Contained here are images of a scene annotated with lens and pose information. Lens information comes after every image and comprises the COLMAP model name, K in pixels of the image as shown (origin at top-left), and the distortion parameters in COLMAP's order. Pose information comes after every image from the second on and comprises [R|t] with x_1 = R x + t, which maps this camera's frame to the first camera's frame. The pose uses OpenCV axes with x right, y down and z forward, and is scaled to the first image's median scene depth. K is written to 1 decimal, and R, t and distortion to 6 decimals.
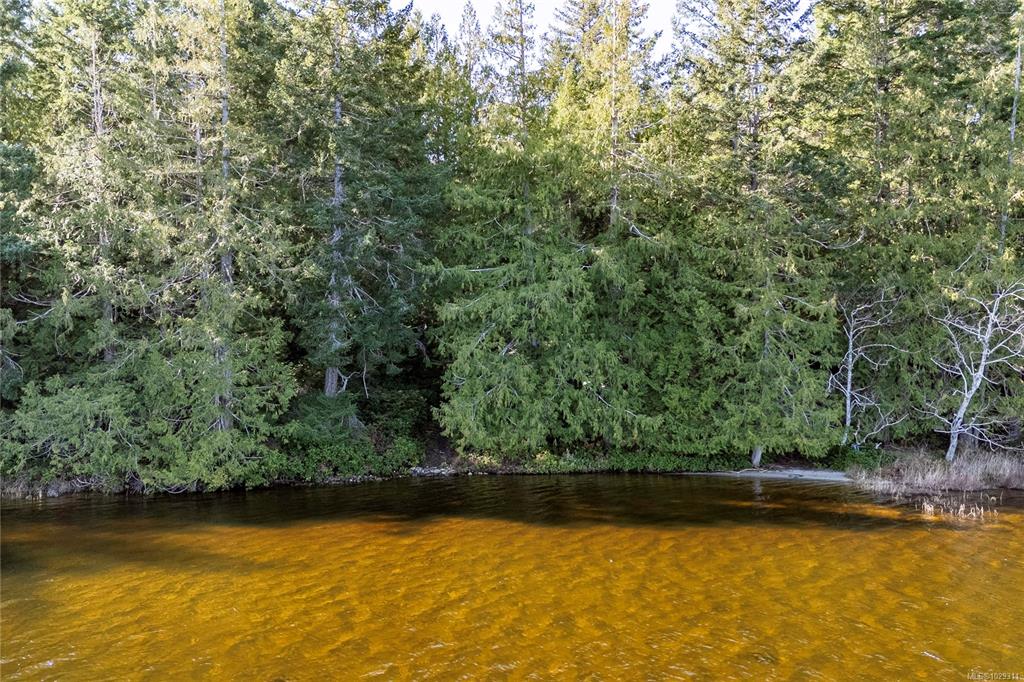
lens RADIAL K [[912.5, 0, 515.7], [0, 912.5, 331.1], [0, 0, 1]] dist [0.083767, -0.112162]
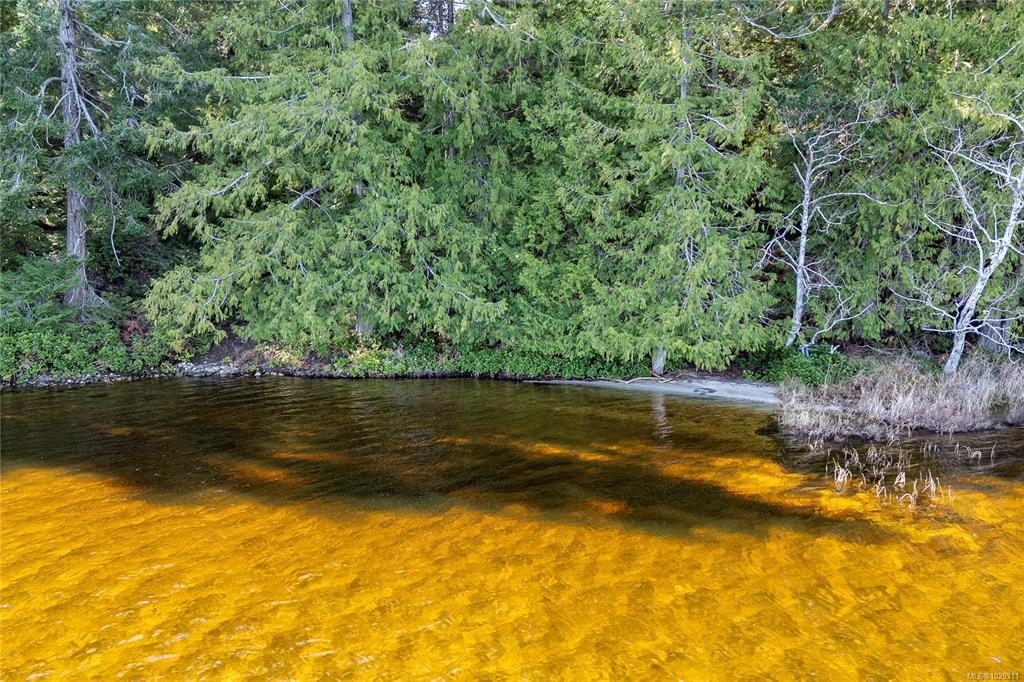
lens RADIAL K [[912.5, 0, 495.6], [0, 912.5, 351.6], [0, 0, 1]] dist [0.083767, -0.112162]
pose [[0.994868, 0.022303, -0.098694, 0.210982], [-0.004800, 0.984711, 0.174132, 0.012086], [0.101069, -0.172765, 0.979764, 0.320552]]
